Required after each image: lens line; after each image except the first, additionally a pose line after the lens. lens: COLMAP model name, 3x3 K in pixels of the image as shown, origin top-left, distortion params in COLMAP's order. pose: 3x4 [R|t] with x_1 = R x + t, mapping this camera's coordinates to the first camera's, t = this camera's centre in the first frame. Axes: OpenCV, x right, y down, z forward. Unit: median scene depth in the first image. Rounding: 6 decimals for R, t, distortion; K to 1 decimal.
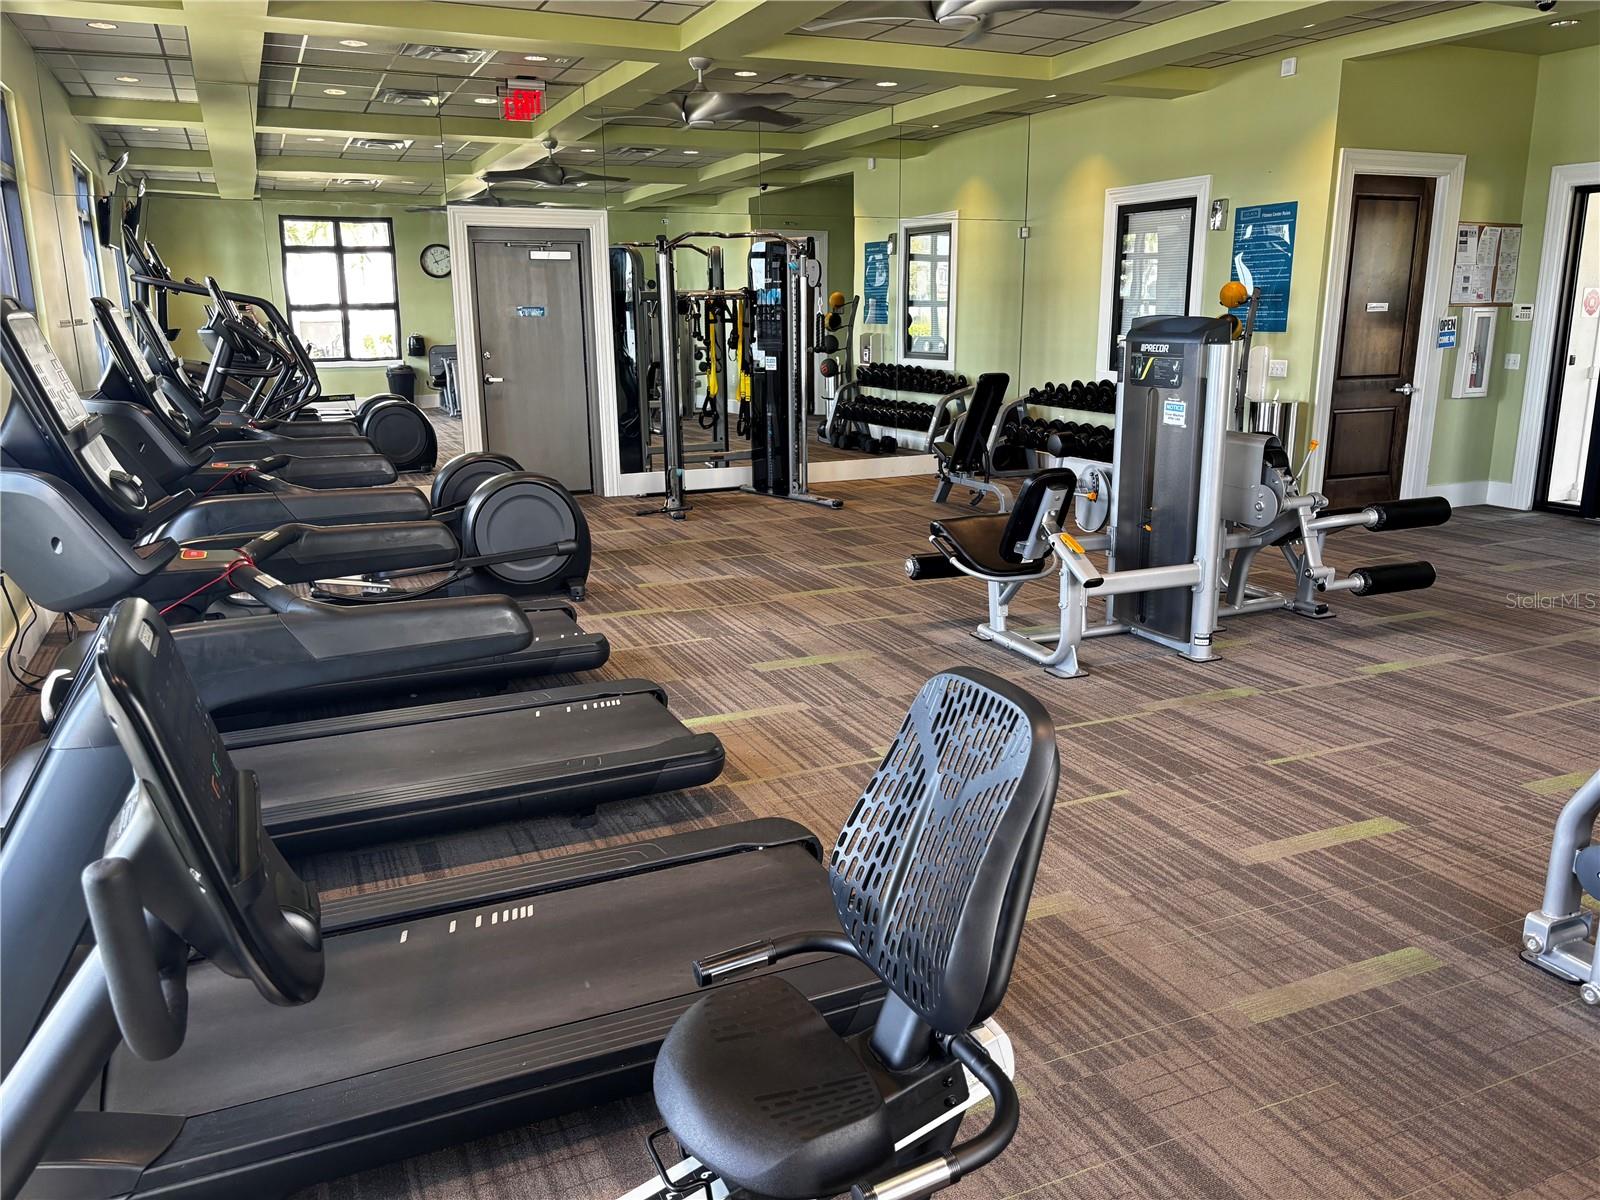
lens RADIAL K [[1218.9, 0, 805.9], [0, 1218.9, 601.1], [0, 0, 1]] dist [0.018832, -0.013245]
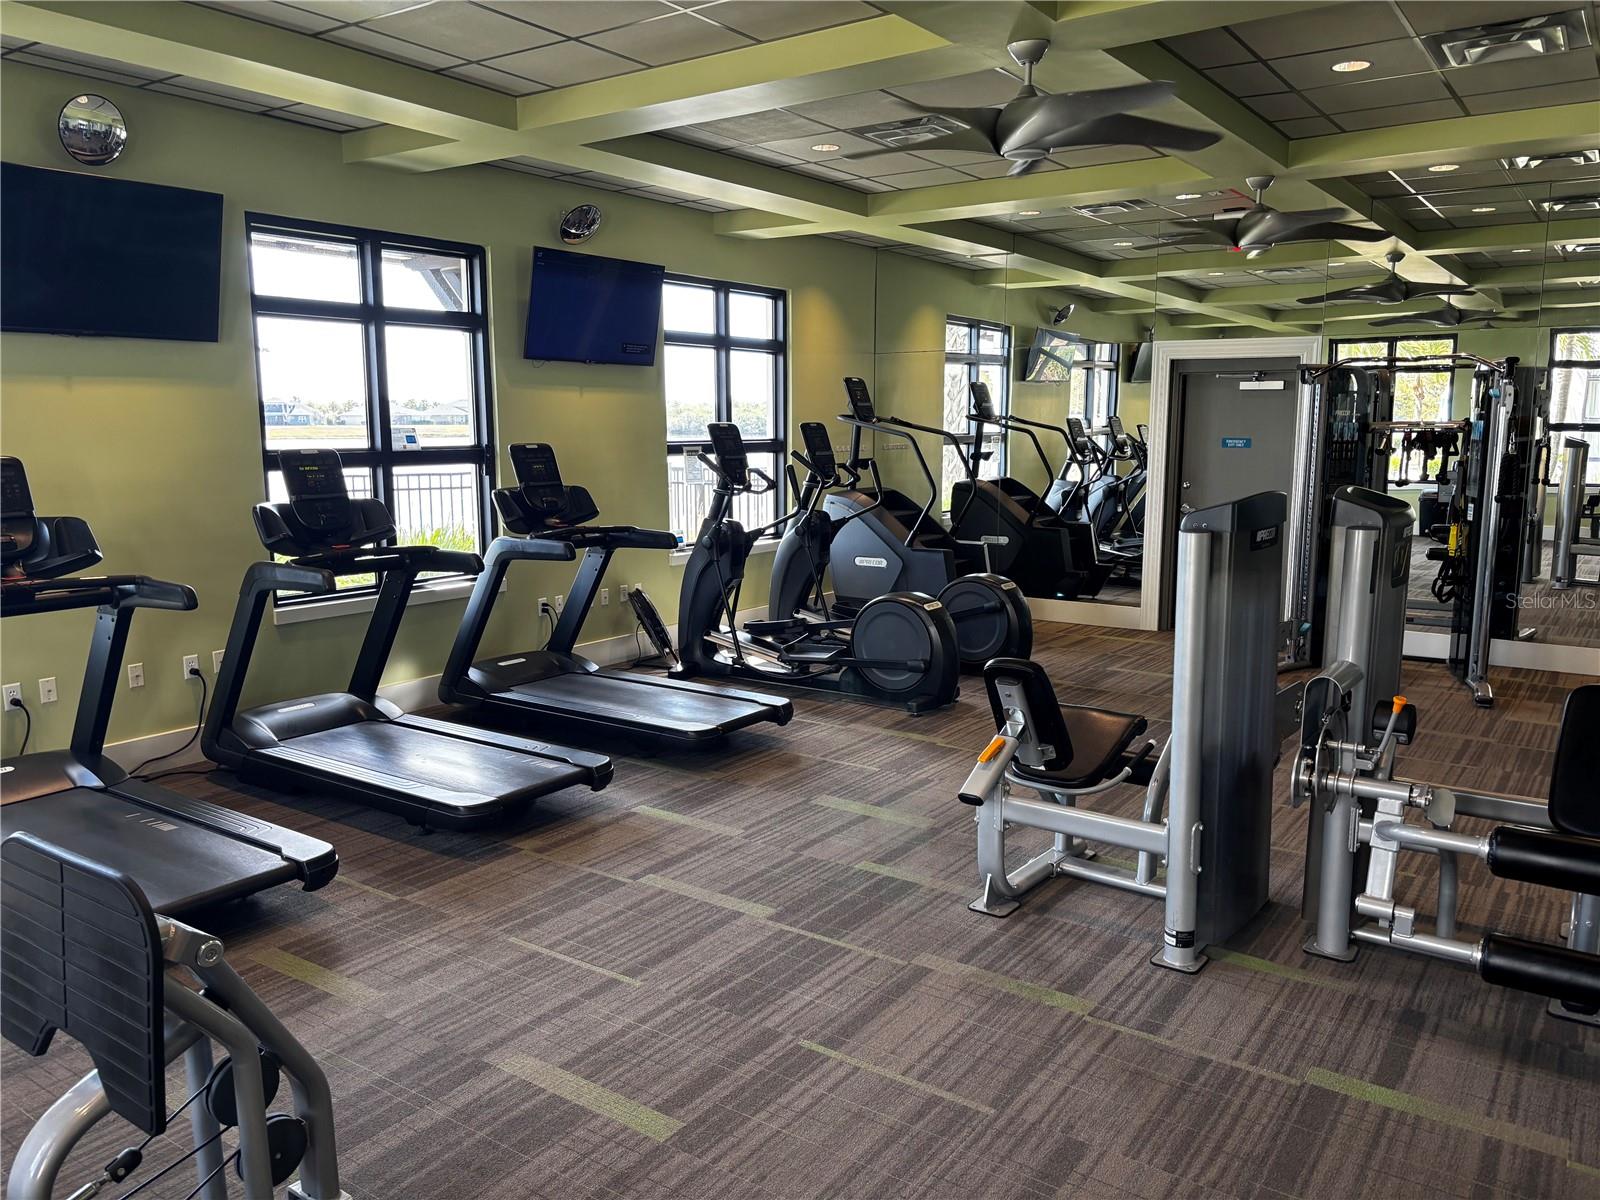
lens RADIAL K [[1218.9, 0, 805.5], [0, 1218.9, 603.4], [0, 0, 1]] dist [0.018832, -0.013245]
pose [[0.509125, 0.140993, -0.849066, 0.895990], [-0.204784, 0.978005, 0.039610, -0.162702], [0.835976, 0.153709, 0.526800, 0.457101]]
